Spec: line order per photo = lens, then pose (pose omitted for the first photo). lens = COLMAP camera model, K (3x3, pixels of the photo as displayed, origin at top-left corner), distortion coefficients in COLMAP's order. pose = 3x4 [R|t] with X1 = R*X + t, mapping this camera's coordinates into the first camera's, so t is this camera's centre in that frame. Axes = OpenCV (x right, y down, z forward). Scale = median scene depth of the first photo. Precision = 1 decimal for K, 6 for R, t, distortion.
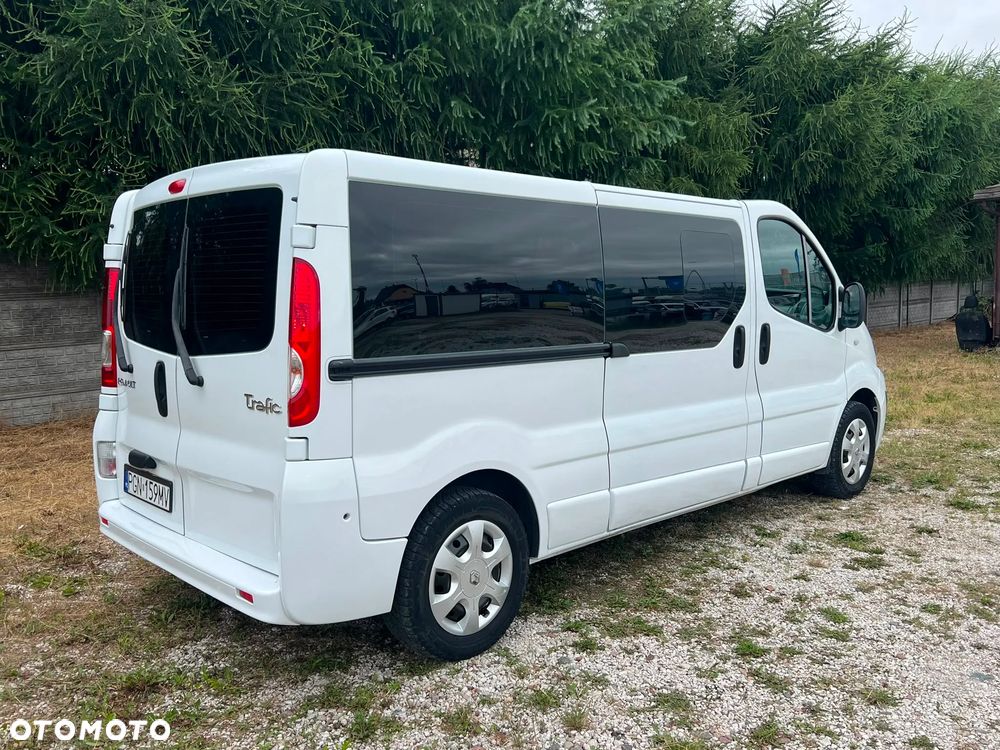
lens RADIAL K [[844.1, 0, 490.7], [0, 844.1, 372.9], [0, 0, 1]] dist [0.032926, -0.033699]
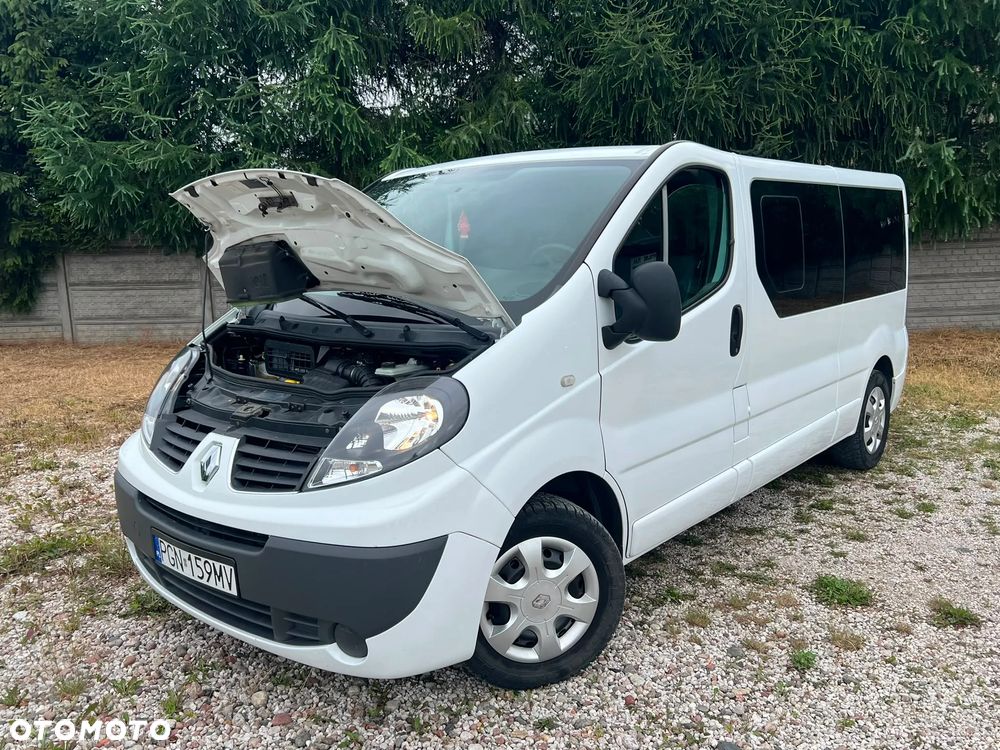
lens RADIAL K [[843.9, 0, 499.2], [0, 843.9, 370.9], [0, 0, 1]] dist [0.048486, -0.047322]
pose [[0.756586, 0.103268, -0.645689, 0.344624], [-0.064812, 0.994431, 0.083101, 0.005845], [0.650675, -0.021025, 0.759065, -0.193375]]
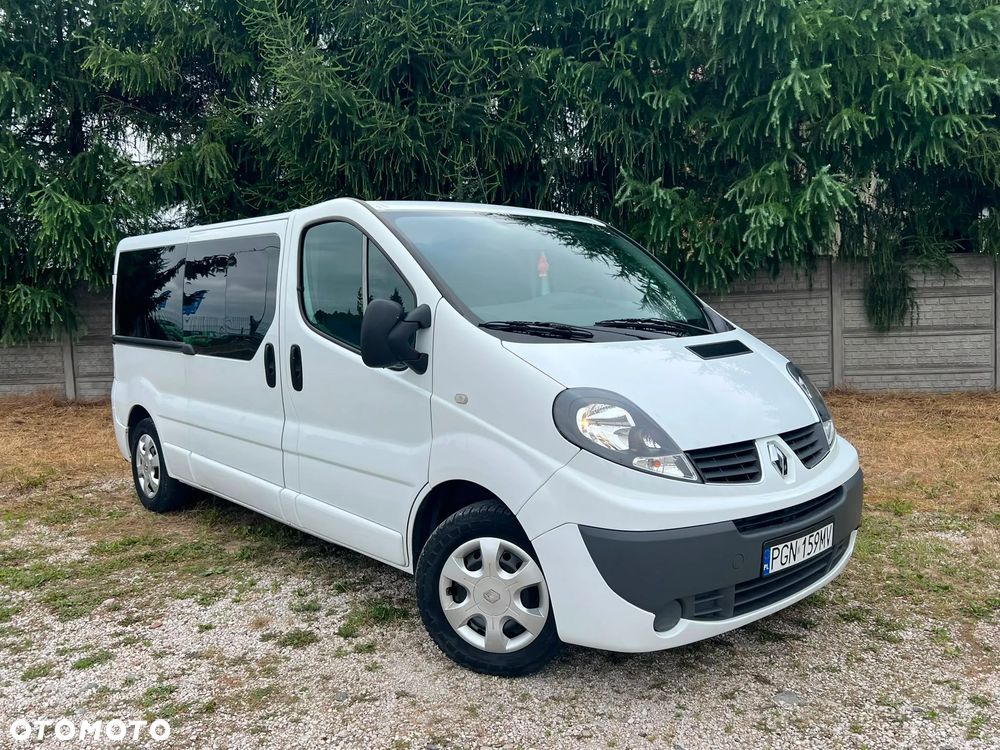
lens RADIAL K [[844.1, 0, 497.3], [0, 844.1, 347.6], [0, 0, 1]] dist [0.032926, -0.033699]
pose [[0.714247, 0.042991, -0.698572, 0.642474], [-0.063207, 0.997995, -0.003208, -0.038737], [0.697034, 0.046446, 0.715532, 0.302727]]
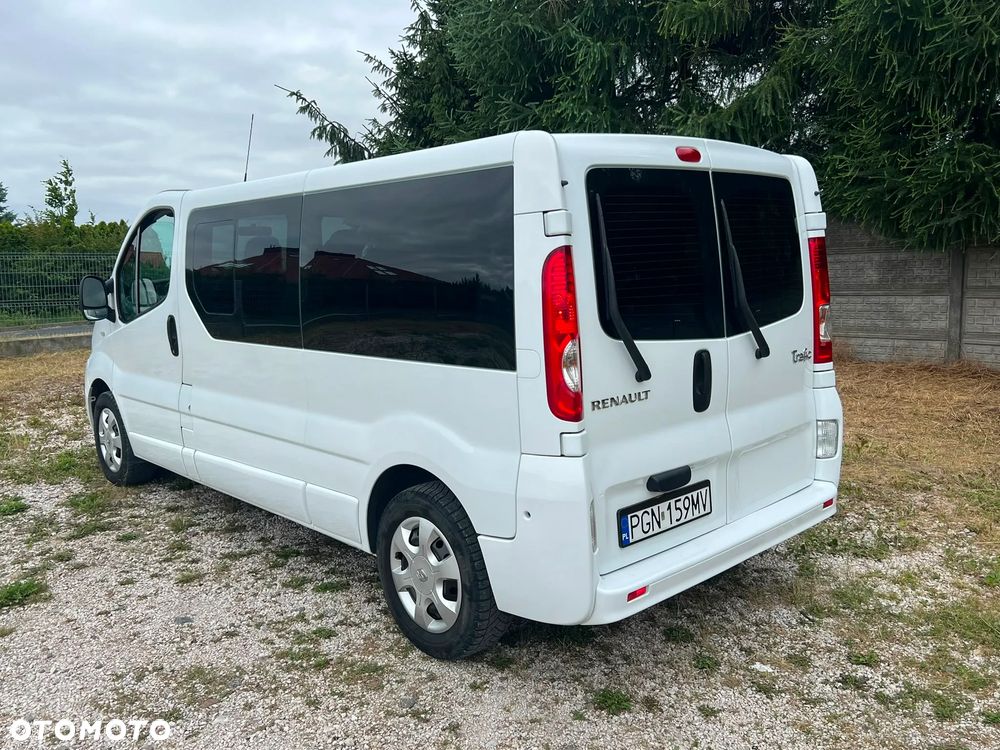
lens RADIAL K [[844.1, 0, 500.3], [0, 844.1, 362.6], [0, 0, 1]] dist [0.032926, -0.033699]
pose [[-0.021424, 0.152694, -0.988041, 0.668632], [-0.078028, 0.984998, 0.153916, -0.083102], [0.996721, 0.080392, -0.009188, 0.567681]]
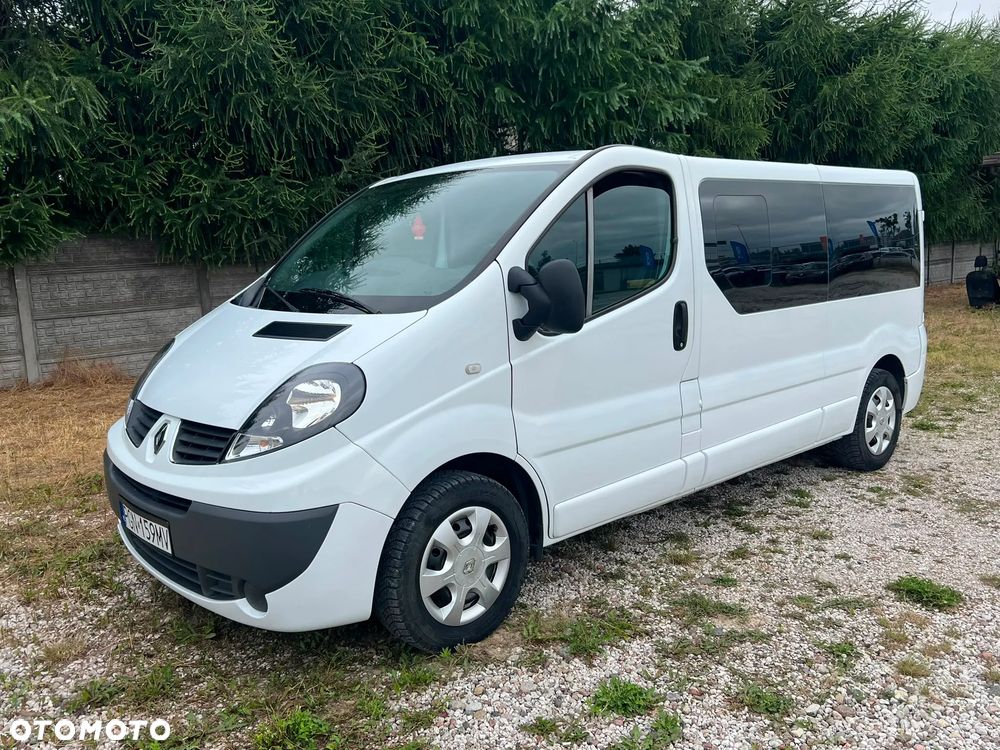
lens RADIAL K [[844.1, 0, 489.7], [0, 844.1, 365.5], [0, 0, 1]] dist [0.032926, -0.033699]
pose [[0.999300, -0.007584, -0.036628, -0.020103], [0.008728, 0.999476, 0.031175, 0.016075], [0.036372, -0.031472, 0.998843, -0.174010]]
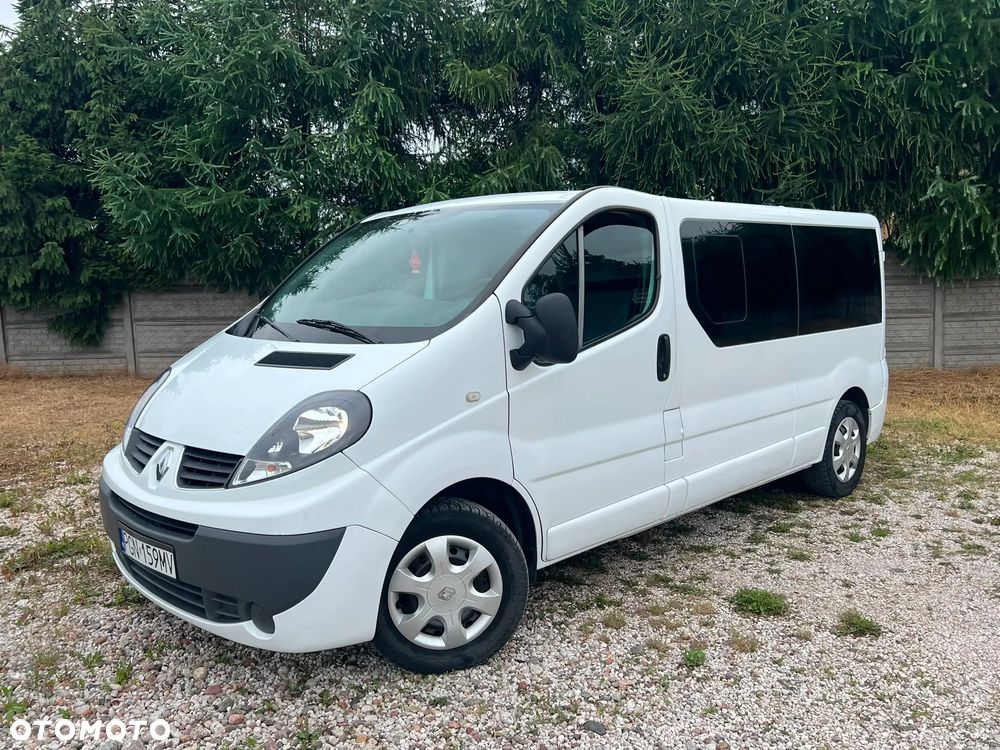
lens RADIAL K [[843.9, 0, 506.6], [0, 843.9, 367.5], [0, 0, 1]] dist [0.048486, -0.047322]
pose [[0.701969, 0.076057, -0.708134, 0.435690], [-0.069032, 0.996866, 0.038637, 0.007044], [0.708854, 0.021762, 0.705020, -0.176577]]
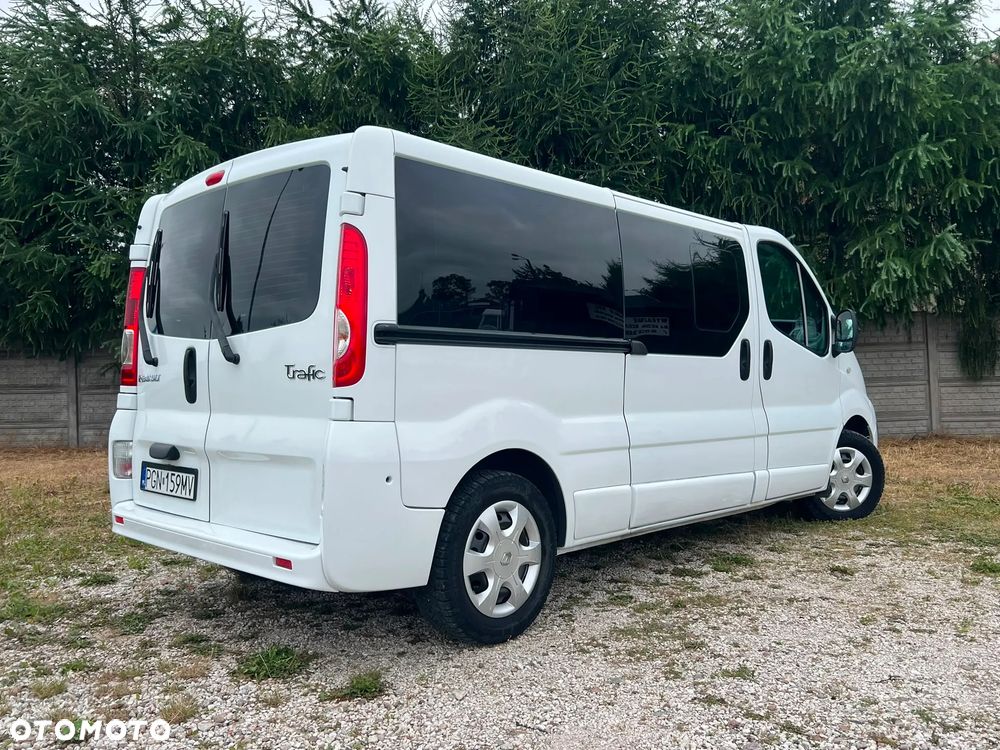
lens RADIAL K [[844.1, 0, 504.2], [0, 844.1, 356.8], [0, 0, 1]] dist [0.032926, -0.033699]
pose [[0.729208, -0.012780, -0.684173, 0.543297], [-0.067159, 0.993662, -0.090140, 0.042245], [0.680989, 0.111680, 0.723728, 0.058634]]
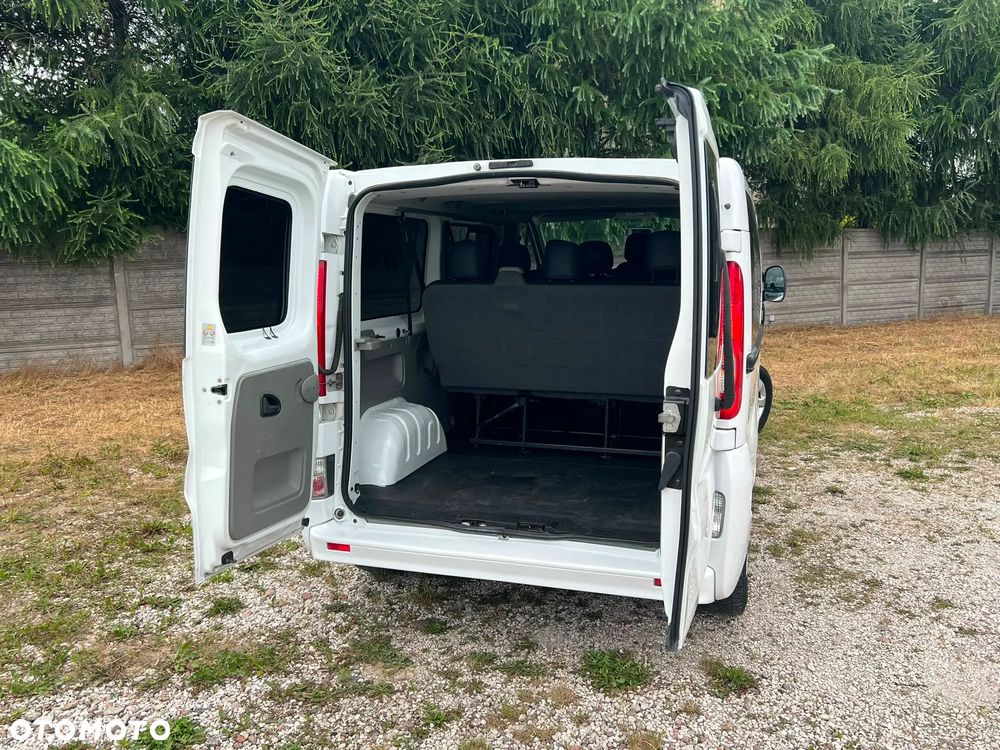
lens RADIAL K [[844.1, 0, 505.3], [0, 844.1, 368.2], [0, 0, 1]] dist [0.032926, -0.033699]
pose [[0.957489, 0.045396, -0.284875, 0.256048], [-0.032346, 0.998208, 0.050348, -0.011443], [0.286650, -0.038993, 0.957241, -0.119846]]
